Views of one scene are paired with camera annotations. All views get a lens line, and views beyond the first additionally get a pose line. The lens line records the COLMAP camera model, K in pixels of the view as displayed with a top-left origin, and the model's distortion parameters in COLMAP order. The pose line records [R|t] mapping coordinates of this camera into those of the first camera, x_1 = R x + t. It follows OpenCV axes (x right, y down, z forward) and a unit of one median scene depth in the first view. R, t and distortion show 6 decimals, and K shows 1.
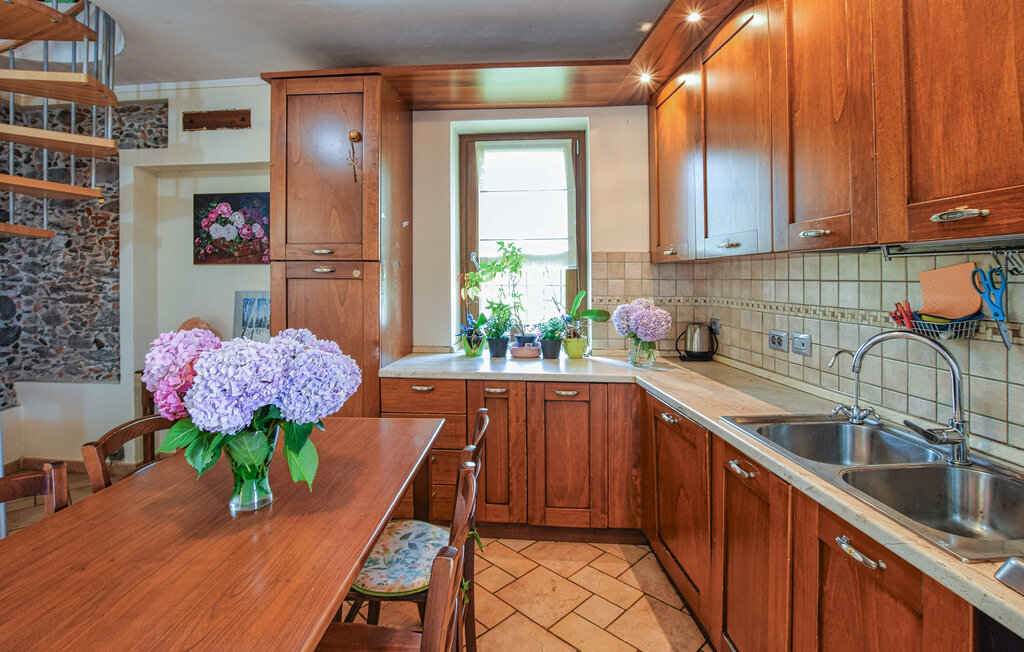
lens RADIAL K [[498.6, 0, 510.5], [0, 498.6, 277.3], [0, 0, 1]] dist [-0.024444, 0.000297]
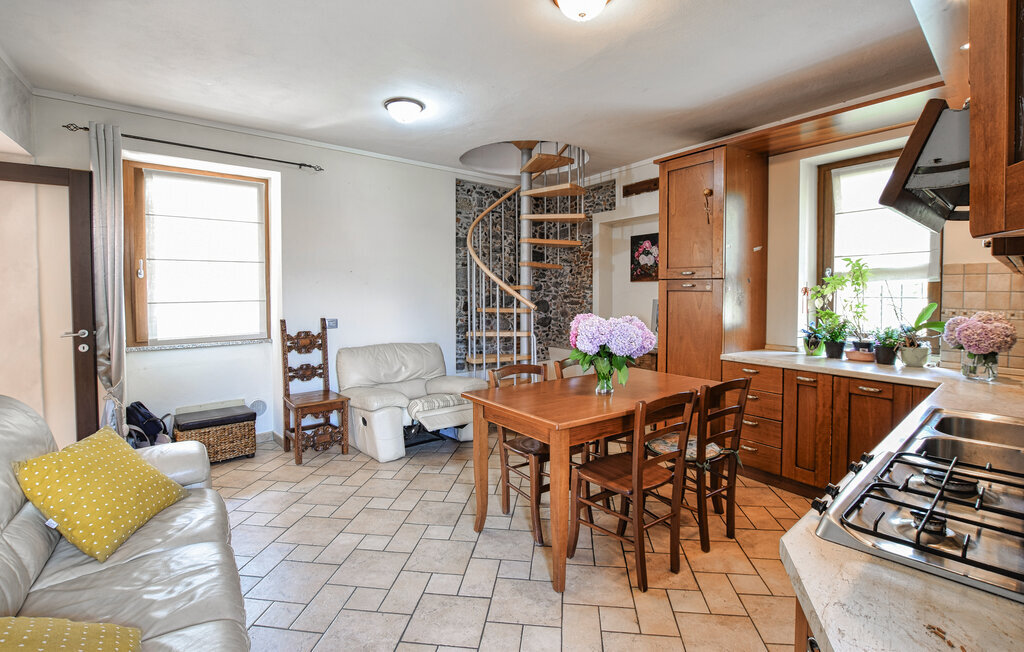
lens RADIAL K [[470.8, 0, 511.8], [0, 470.8, 306.1], [0, 0, 1]] dist [-0.000311, 0.000041]
pose [[0.619823, 0.025977, -0.784312, 0.325532], [0.001283, 0.999417, 0.034116, -0.000495], [0.784741, -0.022152, 0.619428, -0.239025]]
